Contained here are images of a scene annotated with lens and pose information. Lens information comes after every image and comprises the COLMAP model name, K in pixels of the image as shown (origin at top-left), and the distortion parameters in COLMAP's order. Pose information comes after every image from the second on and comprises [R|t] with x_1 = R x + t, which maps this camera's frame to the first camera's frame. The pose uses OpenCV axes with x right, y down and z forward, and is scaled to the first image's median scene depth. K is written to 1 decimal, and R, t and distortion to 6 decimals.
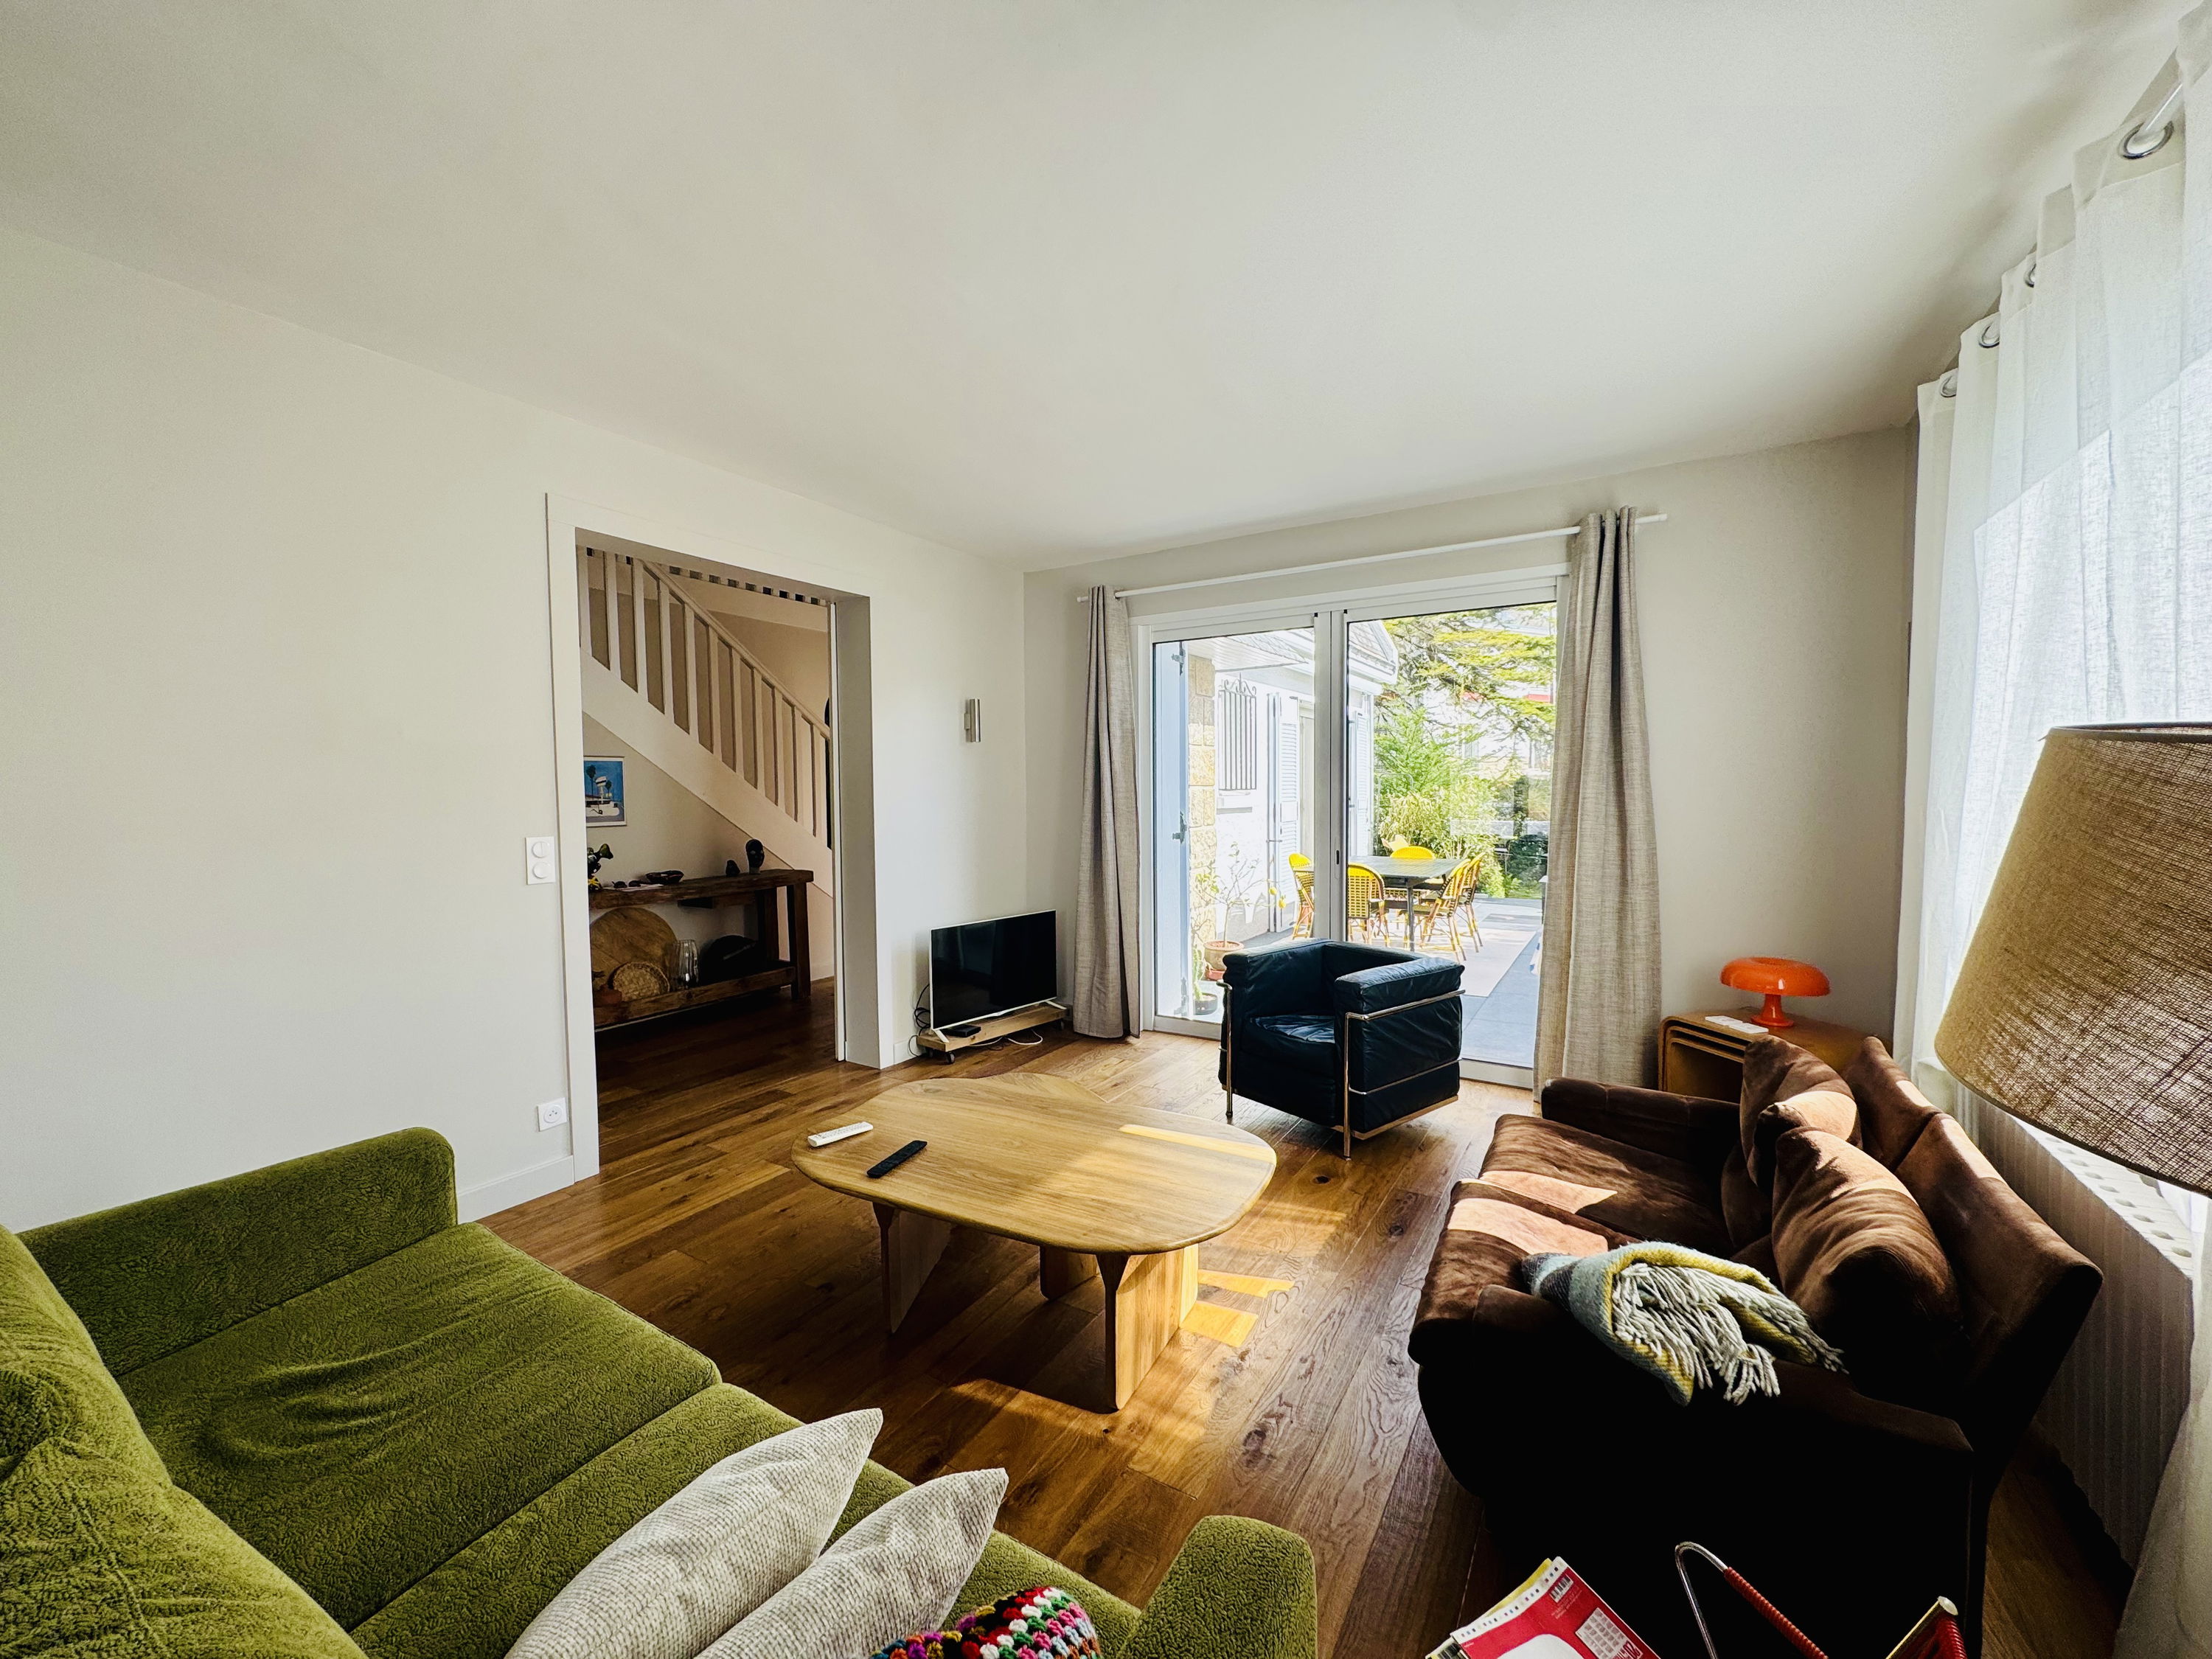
lens RADIAL K [[882.7, 0, 1106.0], [0, 882.7, 829.5], [0, 0, 1]] dist [-0.004117, 0.000263]
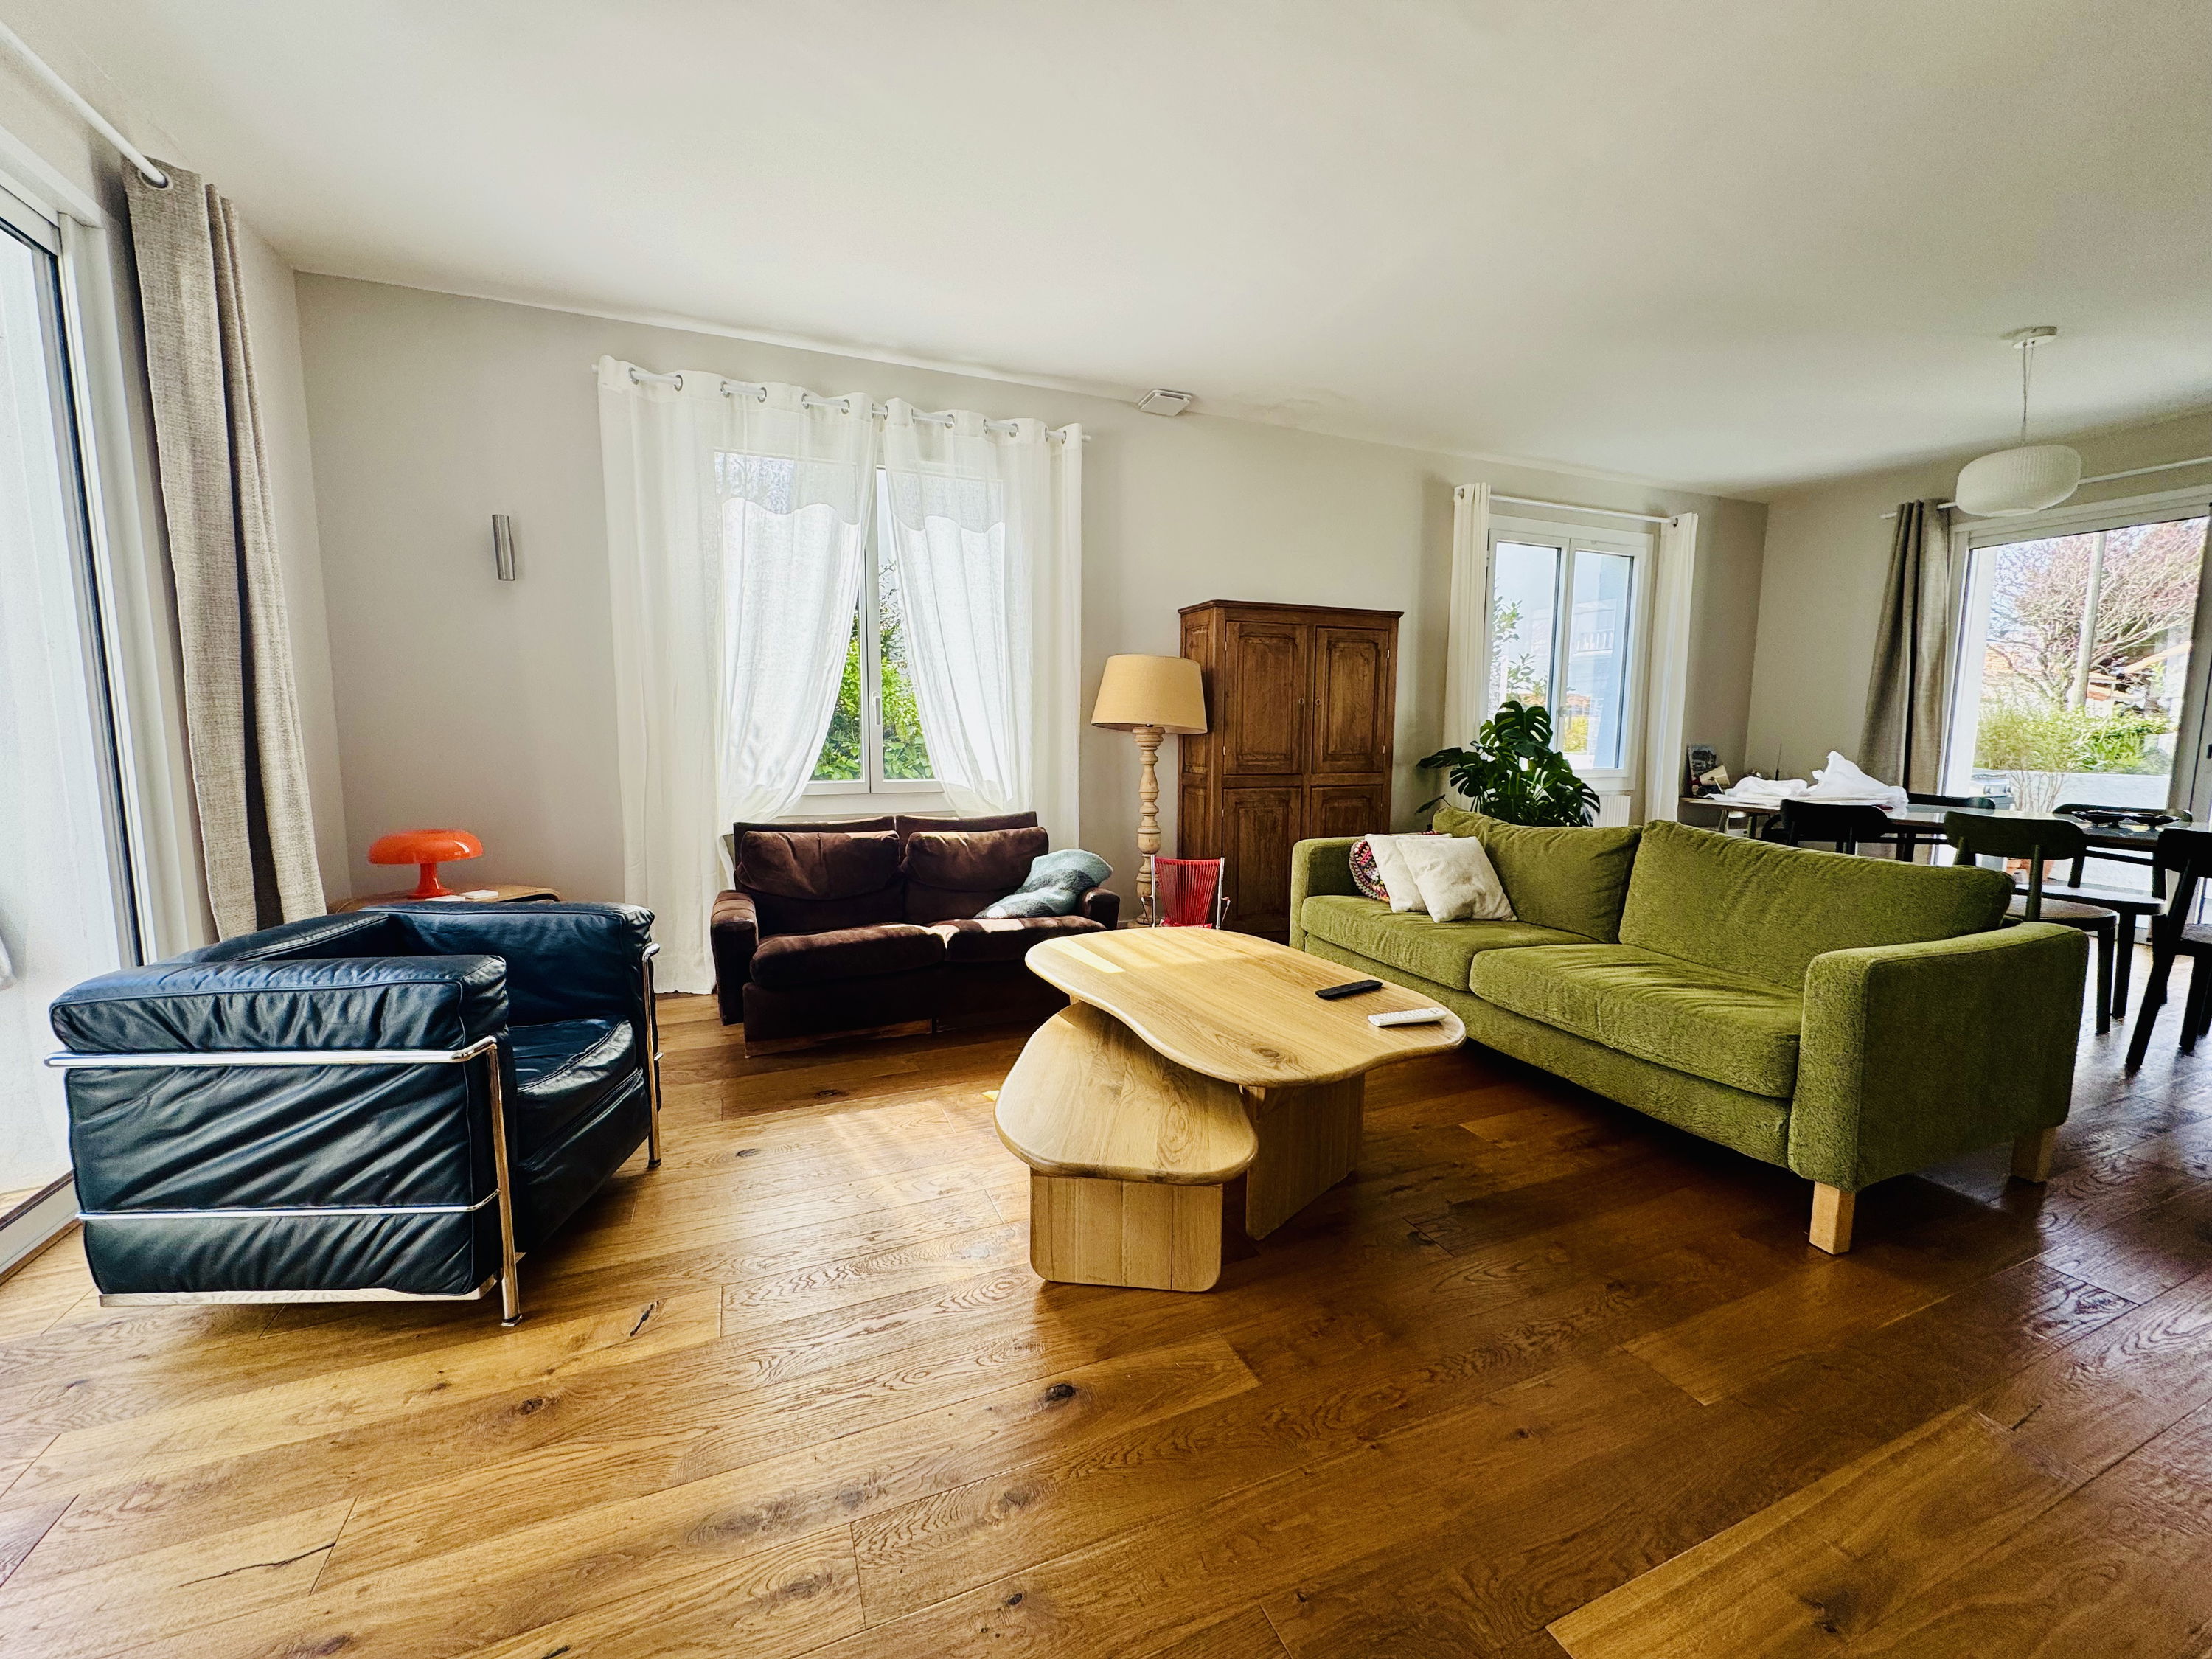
lens RADIAL K [[882.7, 0, 1106.0], [0, 882.7, 829.5], [0, 0, 1]] dist [-0.004117, 0.000263]
pose [[-0.810775, -0.062145, 0.582050, -0.467828], [0.032344, 0.988073, 0.150550, 0.027940], [-0.584464, 0.140888, -0.799095, 1.550892]]
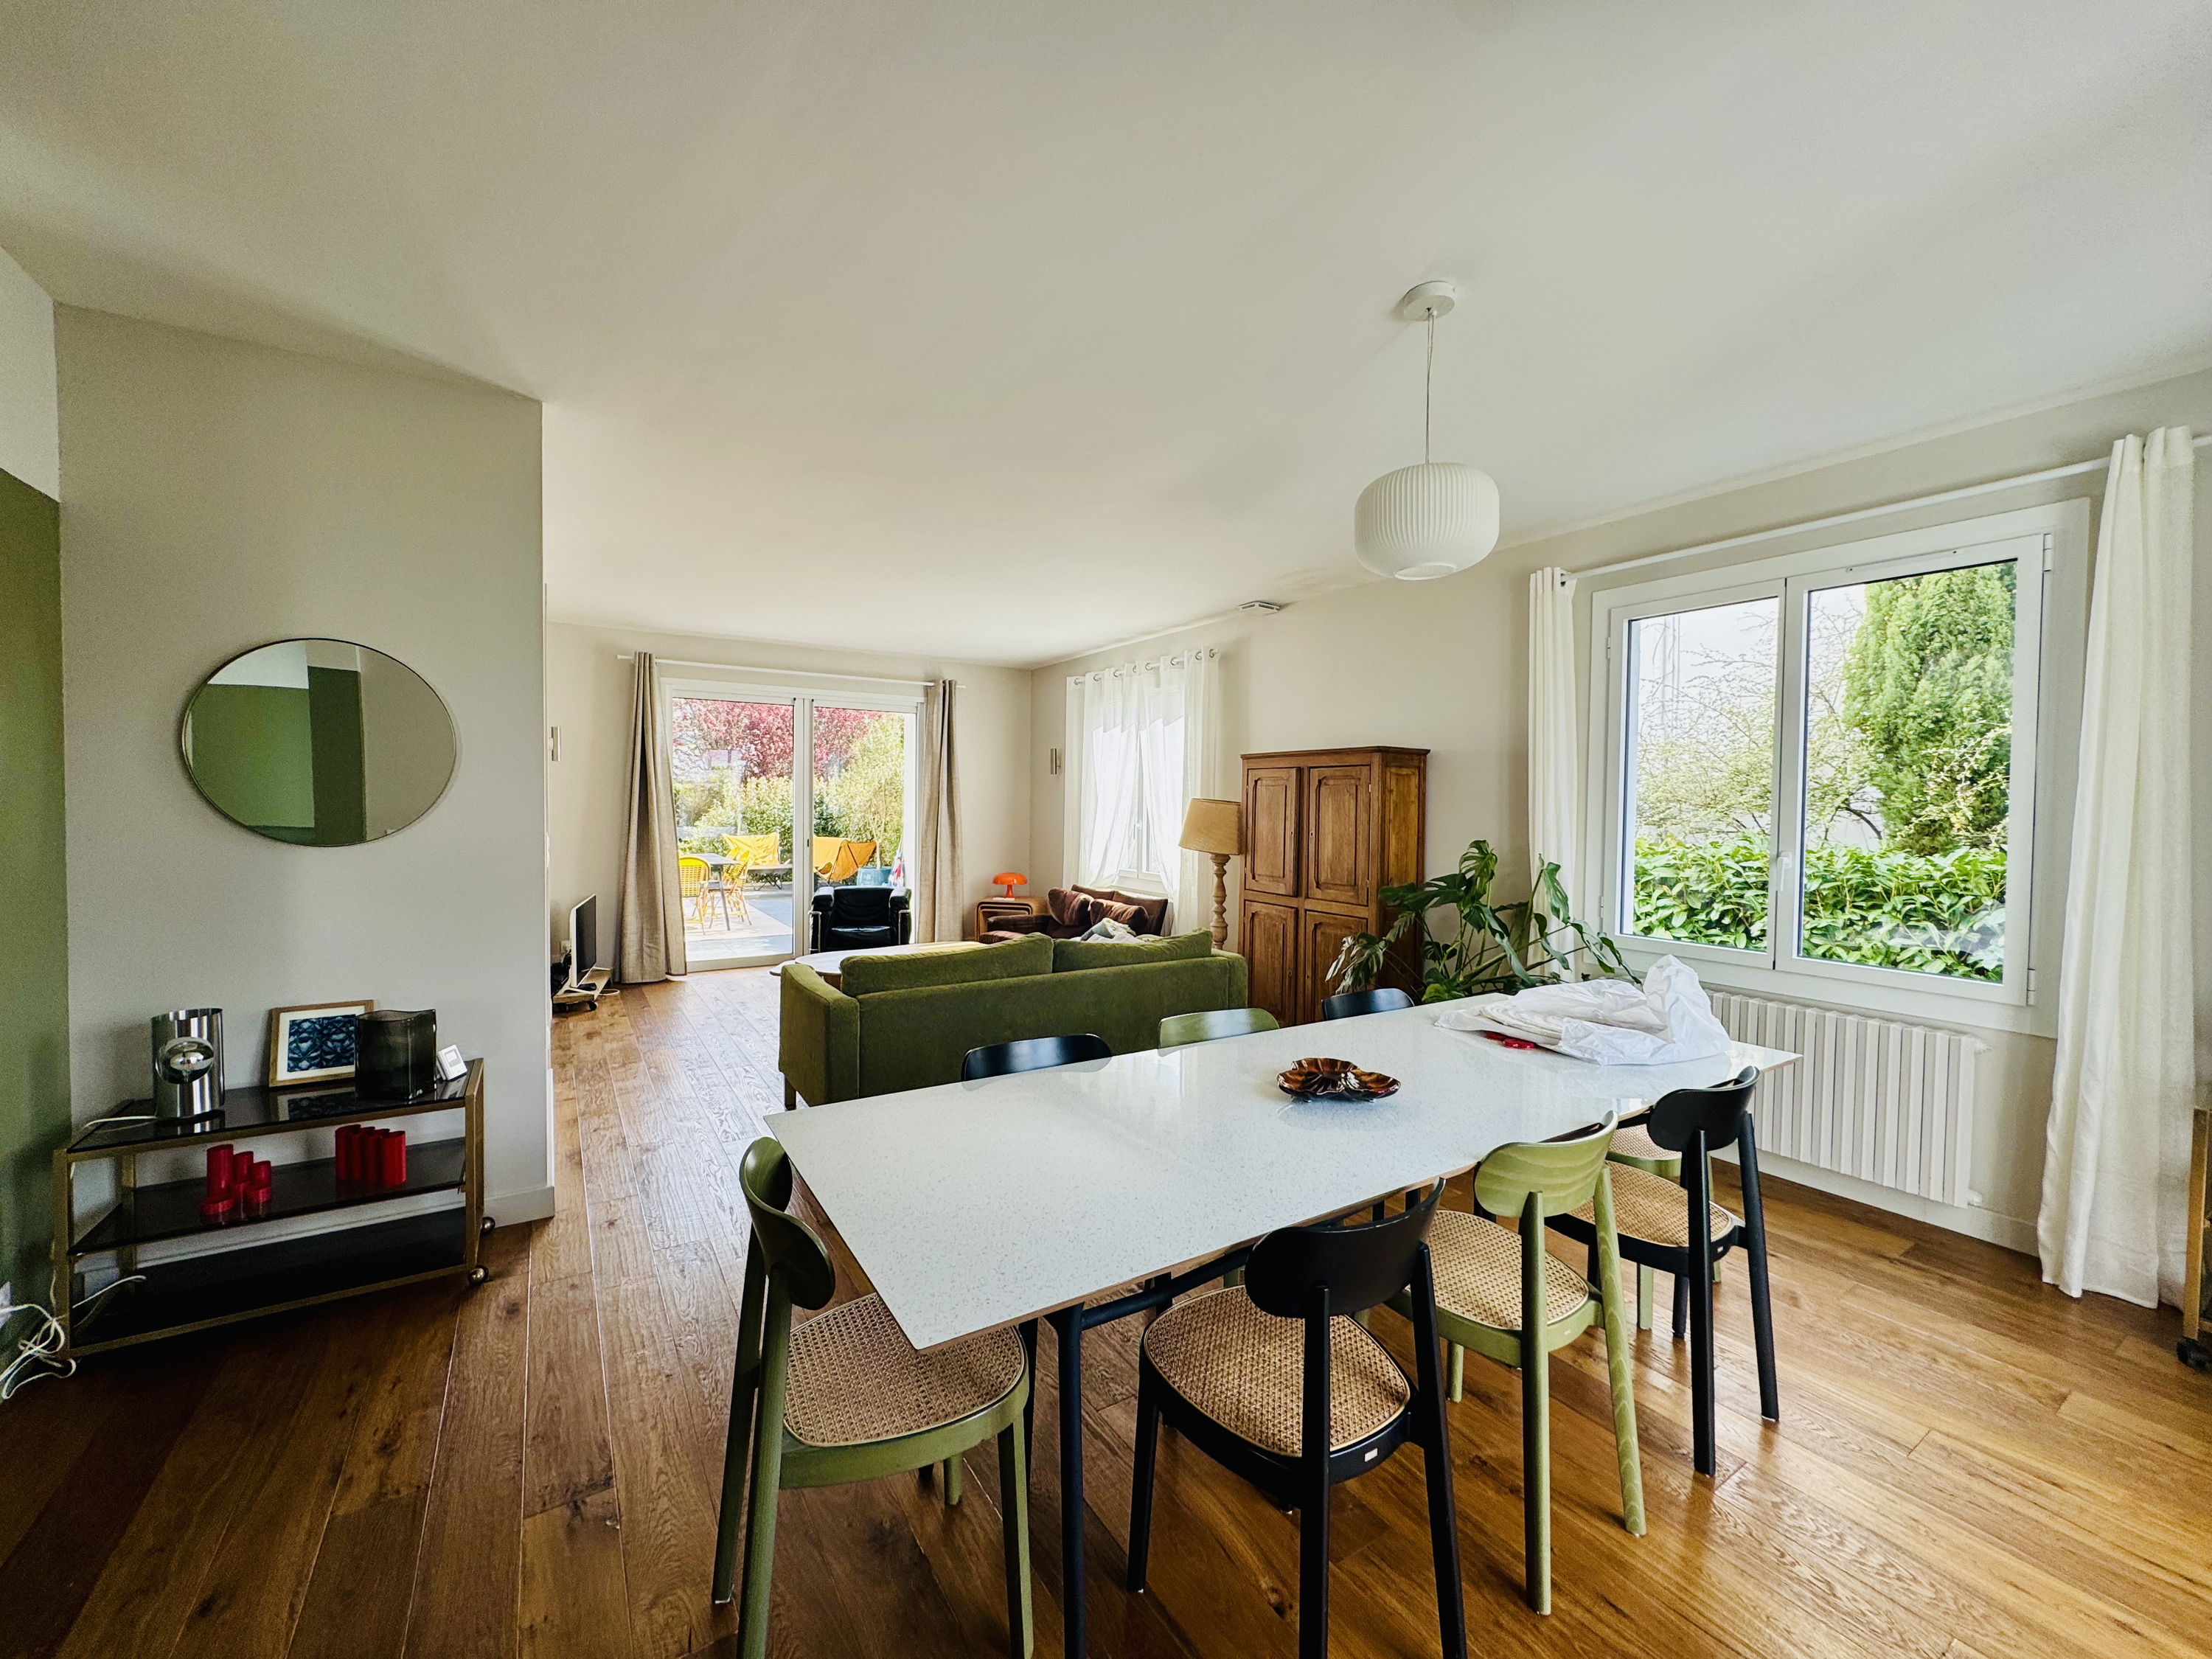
lens RADIAL K [[882.7, 0, 1106.0], [0, 882.7, 829.5], [0, 0, 1]] dist [-0.004117, 0.000263]
pose [[0.436689, -0.006854, 0.899587, -1.627314], [0.025481, 0.999664, -0.004753, 0.041365], [-0.899252, 0.024998, 0.436717, -0.410795]]
